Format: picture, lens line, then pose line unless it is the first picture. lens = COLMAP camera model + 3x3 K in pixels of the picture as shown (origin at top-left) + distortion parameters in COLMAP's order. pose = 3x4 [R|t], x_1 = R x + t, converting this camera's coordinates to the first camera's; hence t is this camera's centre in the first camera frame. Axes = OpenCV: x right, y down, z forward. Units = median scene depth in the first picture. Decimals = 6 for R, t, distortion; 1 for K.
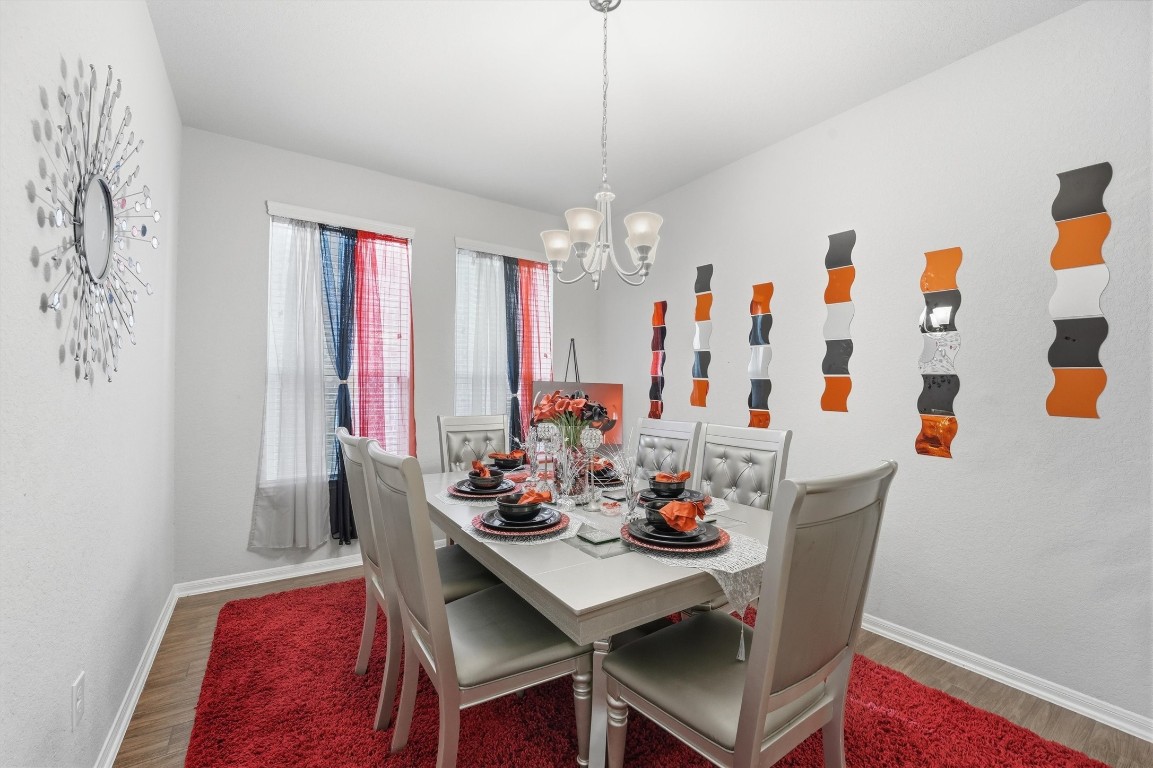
lens RADIAL K [[468.8, 0, 575.4], [0, 468.8, 385.7], [0, 0, 1]] dist [-0.023454, 0.000302]
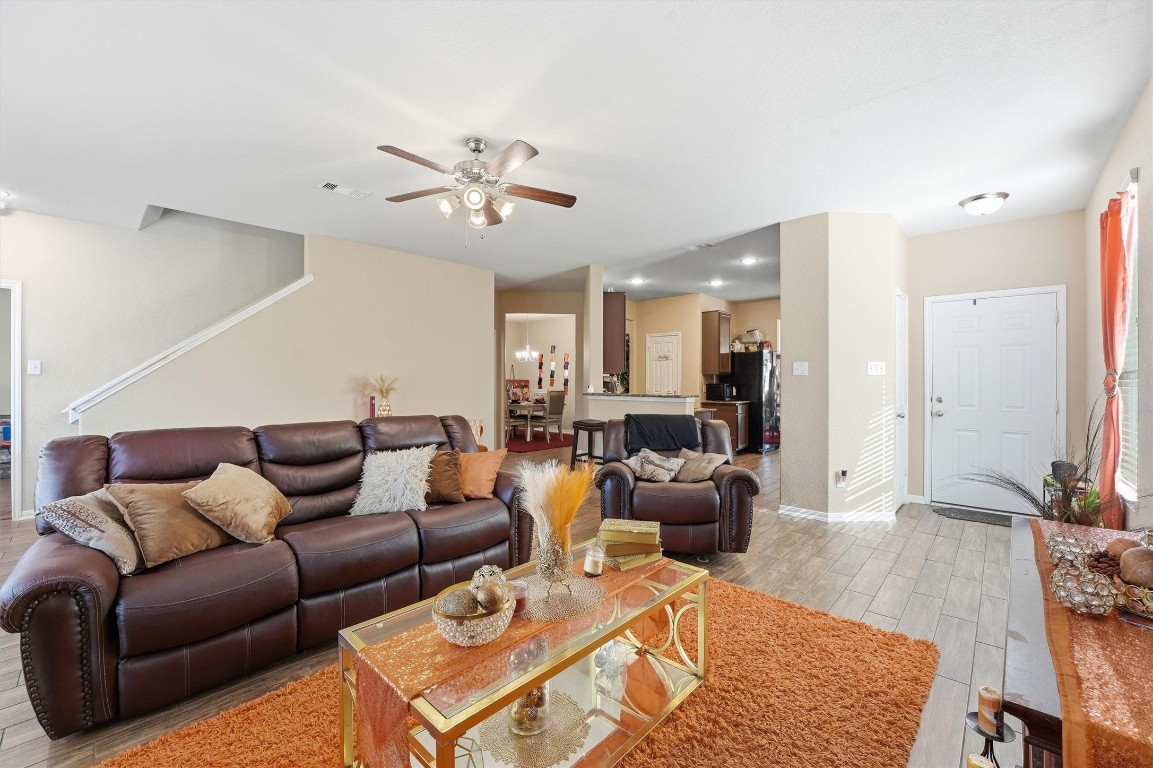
lens RADIAL K [[468.8, 0, 576.5], [0, 468.8, 383.9], [0, 0, 1]] dist [-0.023454, 0.000302]
pose [[0.975417, -0.000282, 0.220368, -0.296260], [-0.000113, 0.999998, 0.001777, 0.018283], [-0.220368, -0.001758, 0.975415, -2.230046]]
